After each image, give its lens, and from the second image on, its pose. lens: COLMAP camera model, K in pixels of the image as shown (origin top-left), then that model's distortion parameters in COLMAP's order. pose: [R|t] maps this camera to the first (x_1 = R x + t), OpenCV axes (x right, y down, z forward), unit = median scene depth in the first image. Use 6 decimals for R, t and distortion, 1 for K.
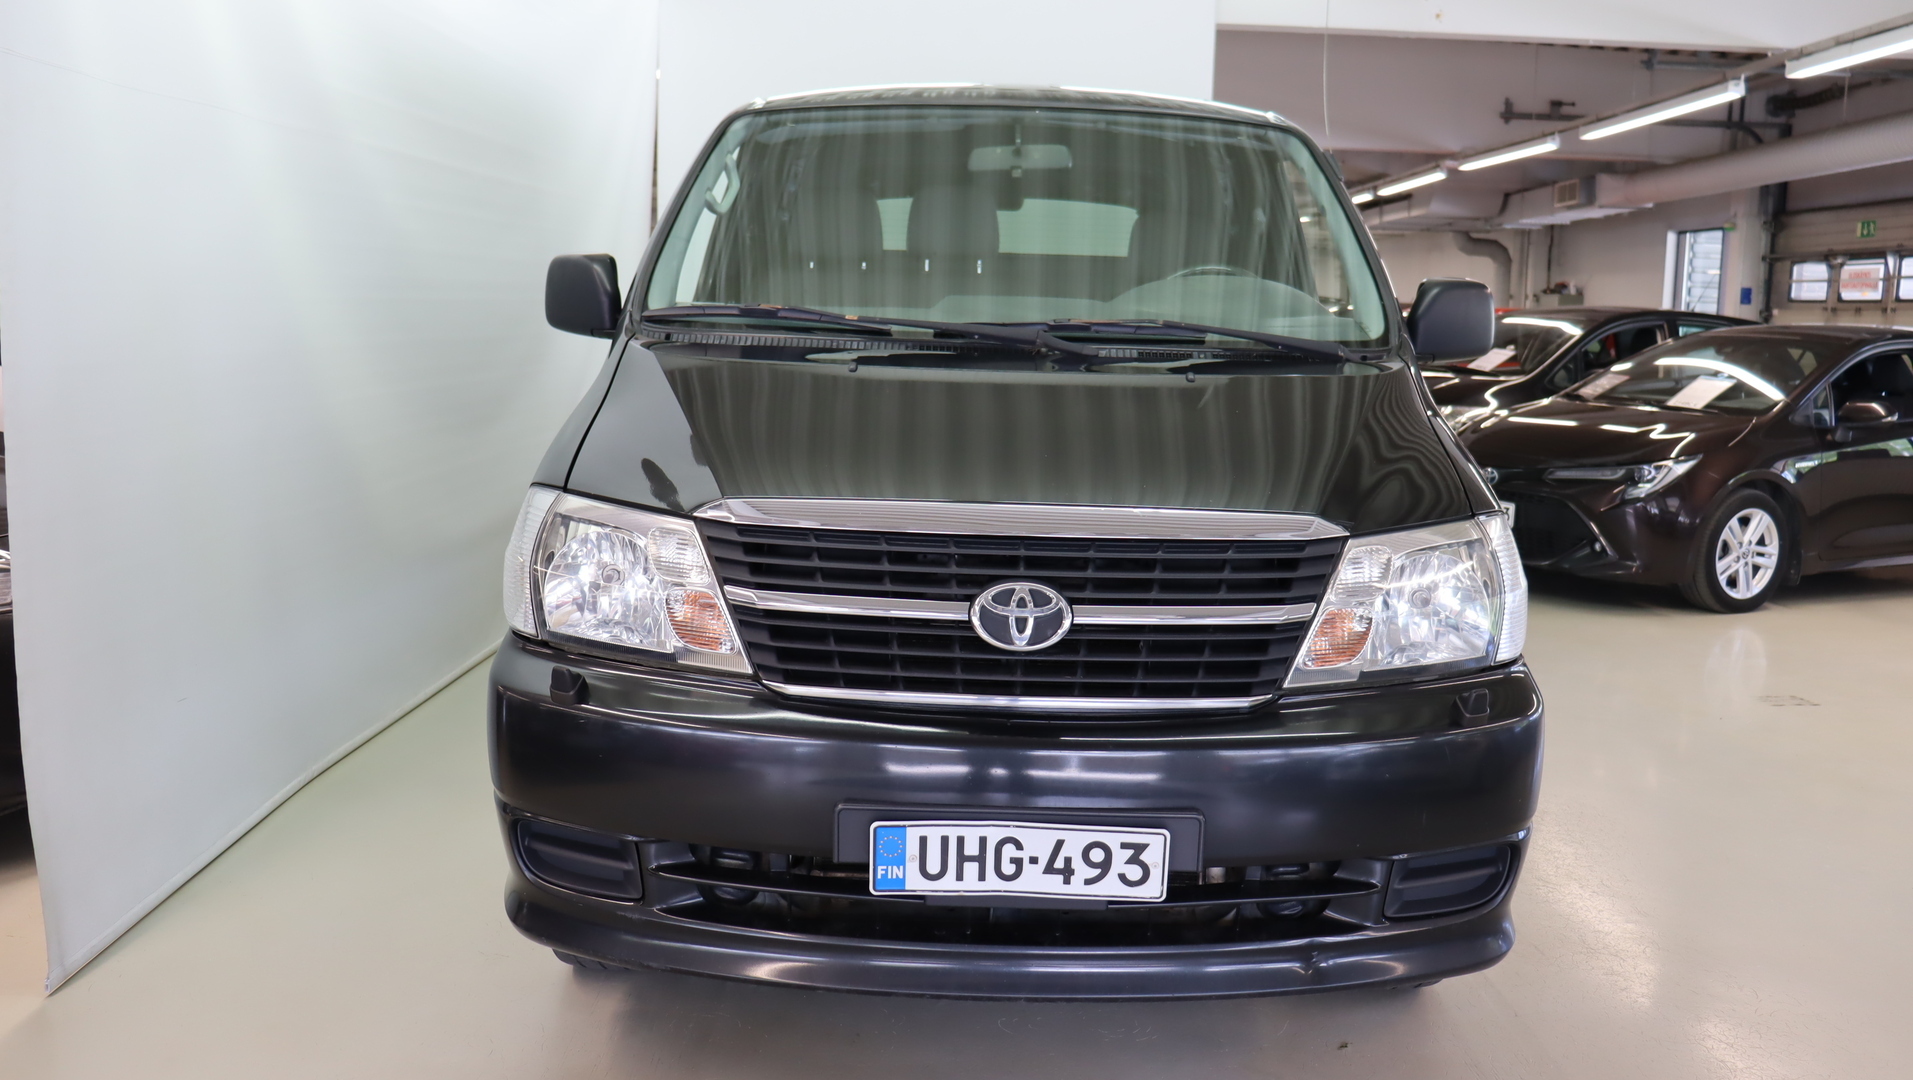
lens RADIAL K [[1582.3, 0, 953.4], [0, 1582.3, 515.1], [0, 0, 1]] dist [-0.169184, 0.185200]
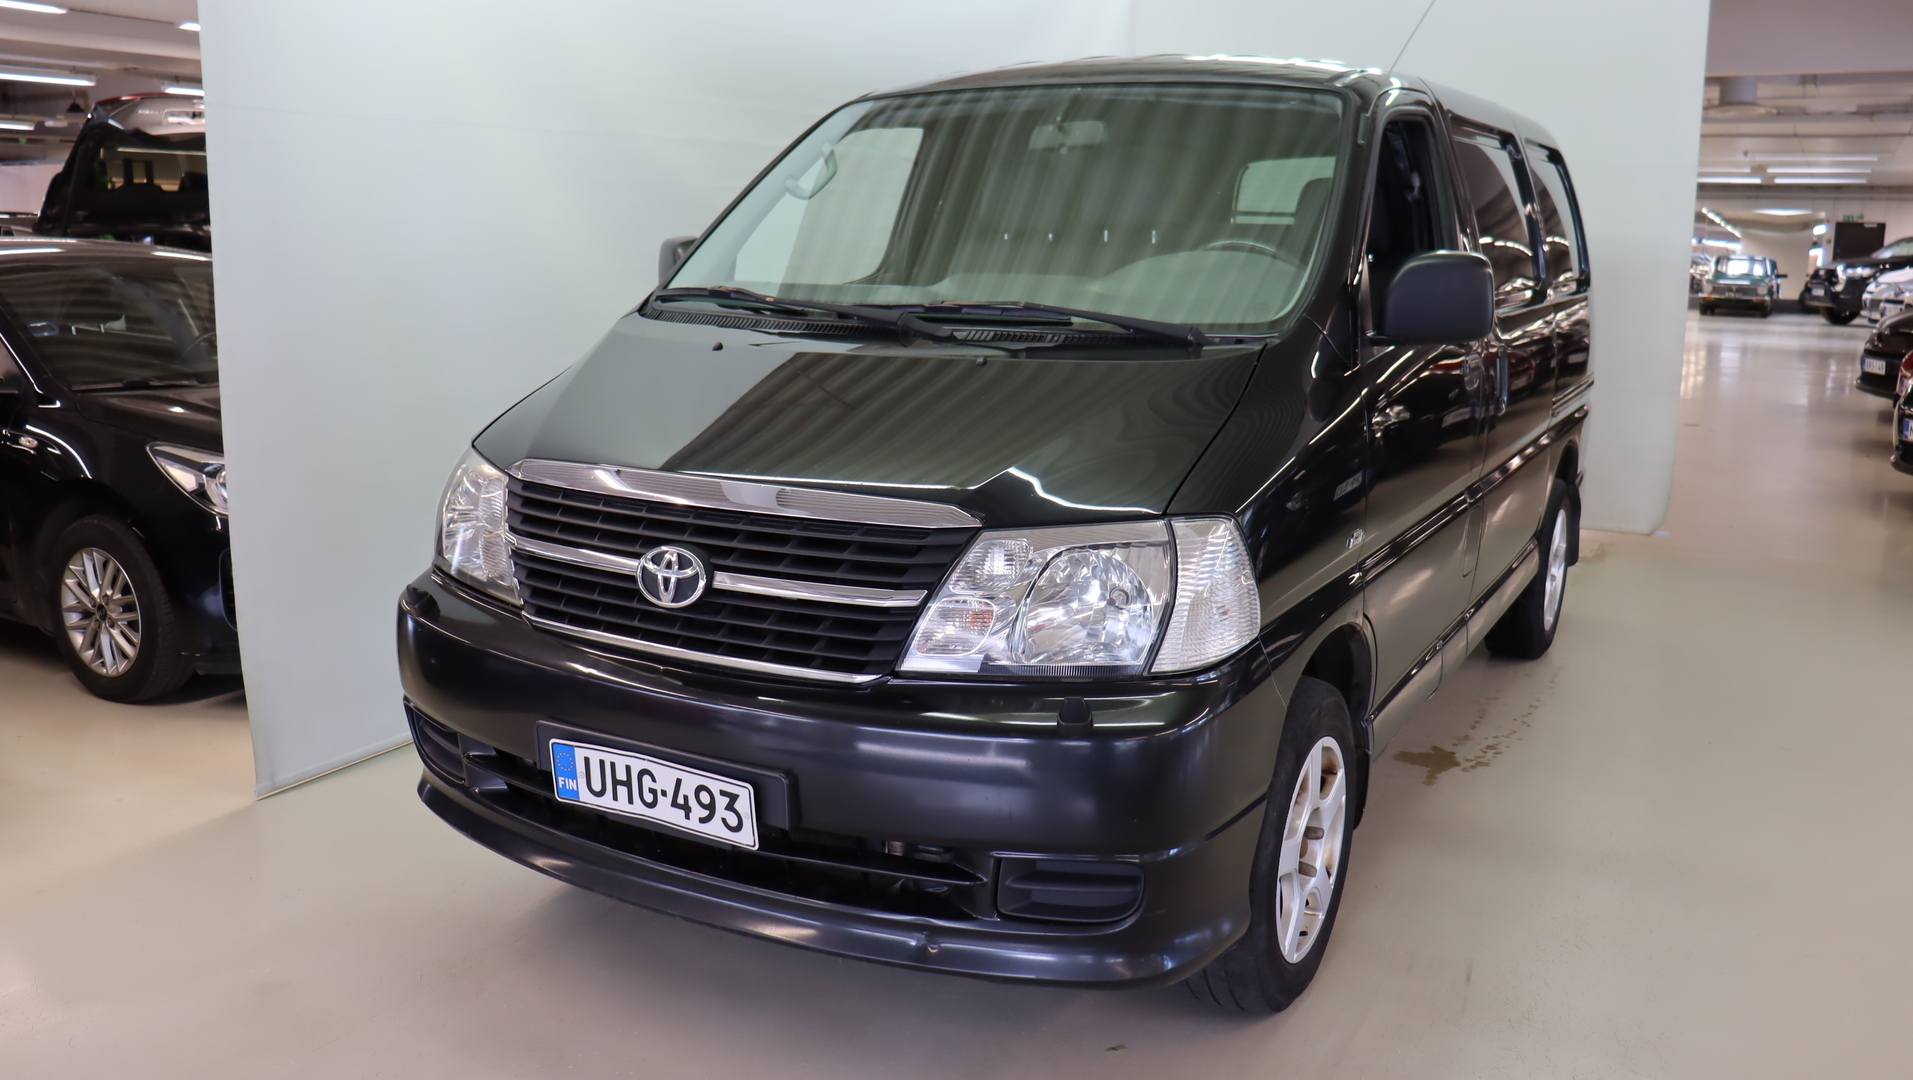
lens RADIAL K [[1582.3, 0, 953.4], [0, 1582.3, 515.1], [0, 0, 1]] dist [-0.169184, 0.185200]
pose [[0.878303, 0.068824, -0.473124, 0.746714], [-0.052037, 0.997467, 0.048497, -0.044384], [0.475263, -0.017975, 0.879660, 0.111923]]
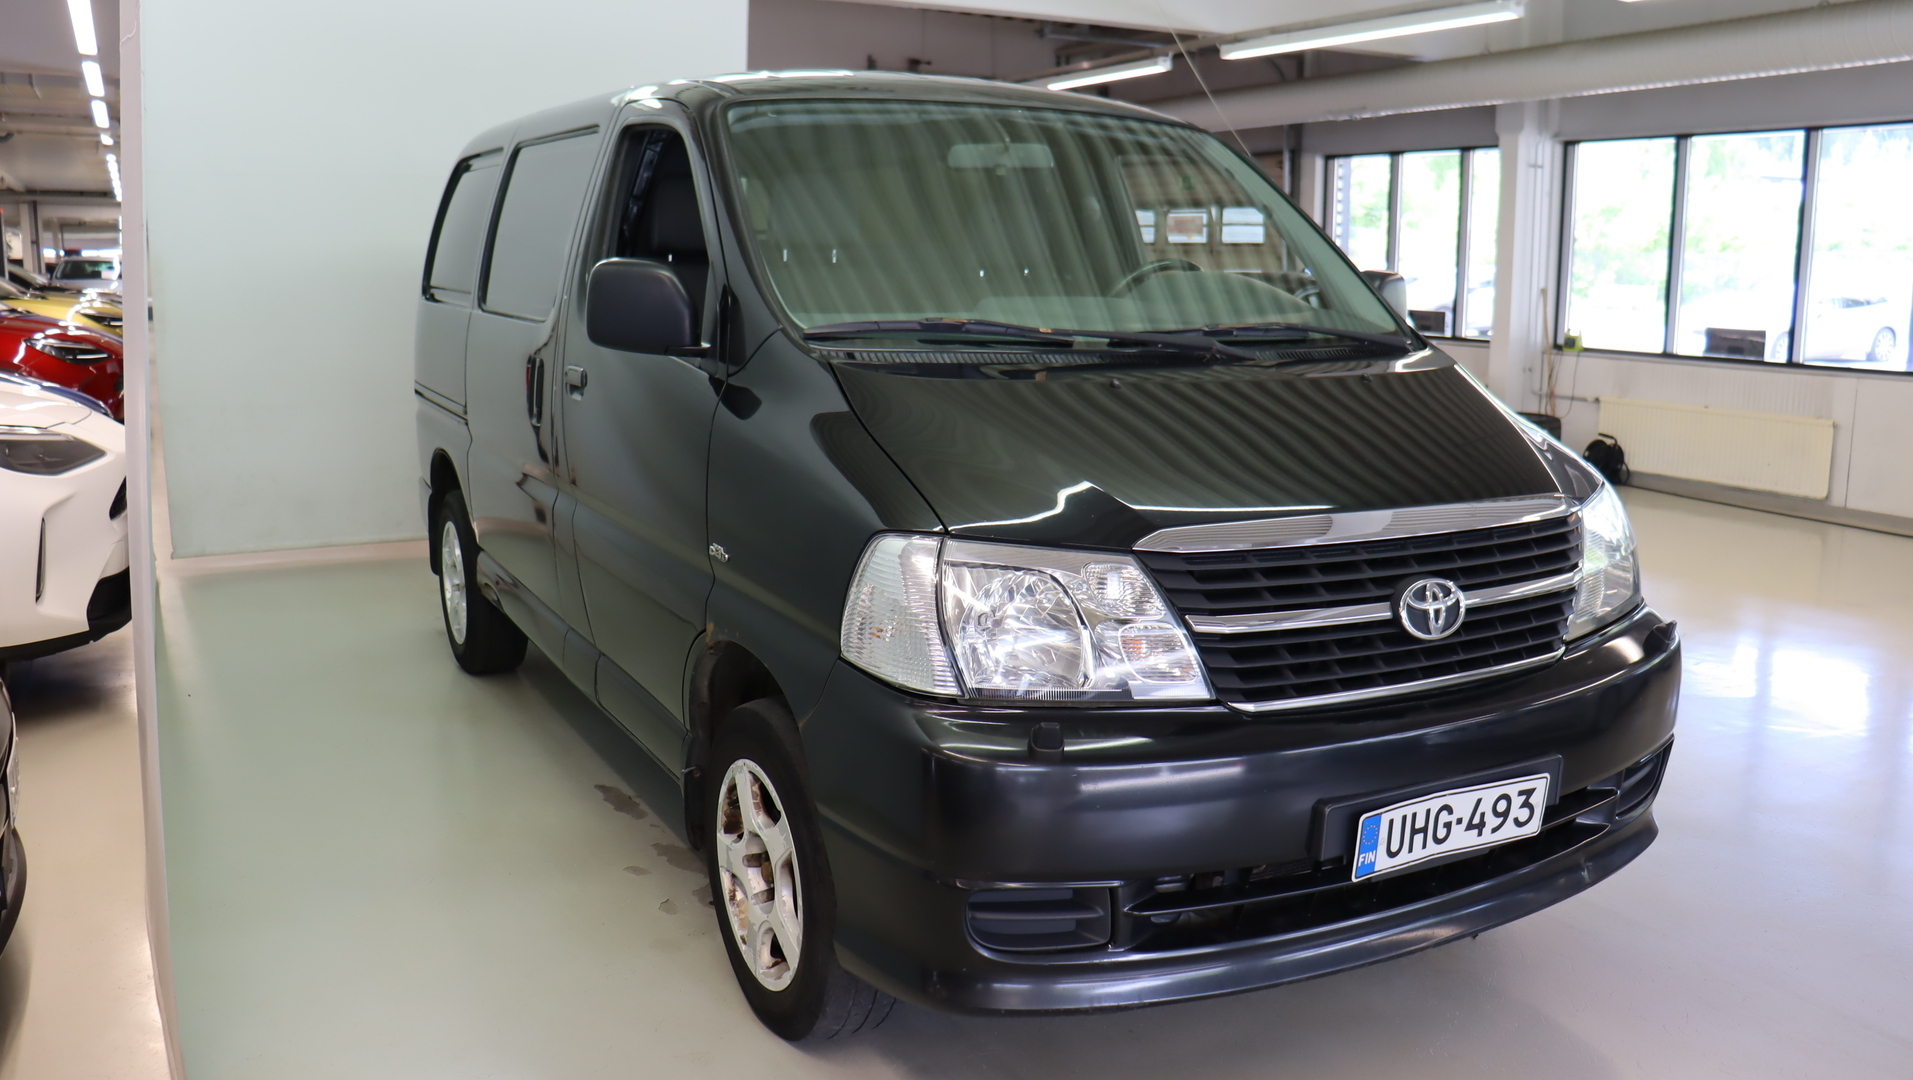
lens RADIAL K [[1598.8, 0, 956.5], [0, 1598.8, 540.0], [0, 0, 1]] dist [-0.176182, 0.171283]
pose [[0.872199, -0.104383, 0.477883, -0.776778], [0.080547, 0.994278, 0.070169, -0.089055], [-0.482473, -0.022709, 0.875616, 0.190325]]
